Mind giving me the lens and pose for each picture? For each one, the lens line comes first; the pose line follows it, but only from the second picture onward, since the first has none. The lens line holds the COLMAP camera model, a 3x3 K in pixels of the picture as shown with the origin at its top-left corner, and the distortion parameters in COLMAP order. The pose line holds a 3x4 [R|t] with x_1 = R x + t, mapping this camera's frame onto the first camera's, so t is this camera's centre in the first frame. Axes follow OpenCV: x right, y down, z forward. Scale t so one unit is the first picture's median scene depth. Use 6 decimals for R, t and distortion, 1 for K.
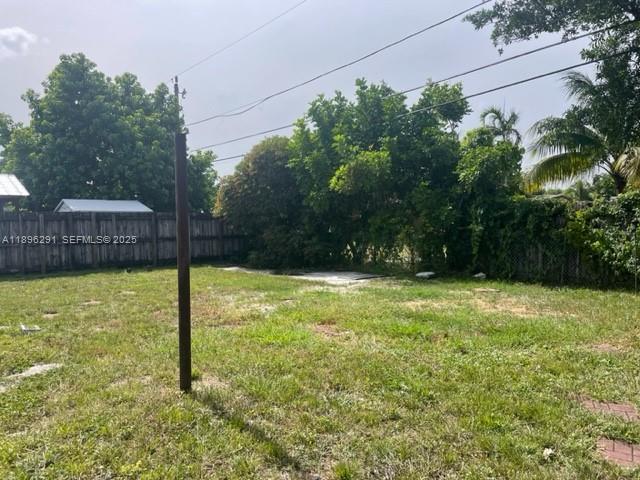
lens RADIAL K [[480.4, 0, 320.0], [0, 480.4, 240.0], [0, 0, 1]] dist [0.119128, -0.175987]
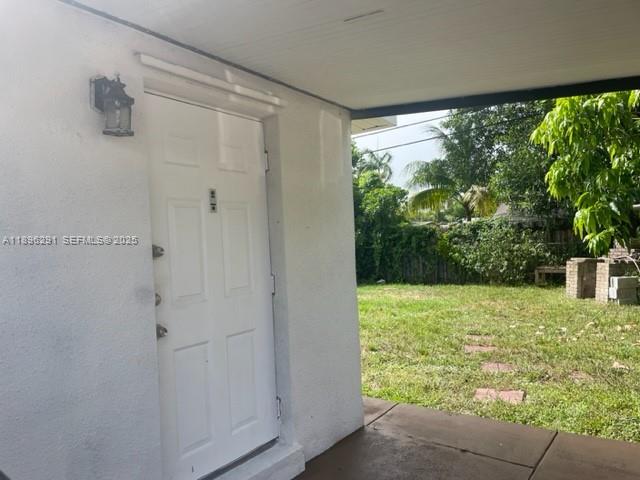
lens RADIAL K [[480.4, 0, 320.0], [0, 480.4, 240.0], [0, 0, 1]] dist [0.119128, -0.175987]
pose [[0.969123, -0.025575, 0.245248, -0.184009], [0.037639, 0.998294, -0.044632, 0.011301], [-0.243688, 0.052485, 0.968432, -0.306310]]
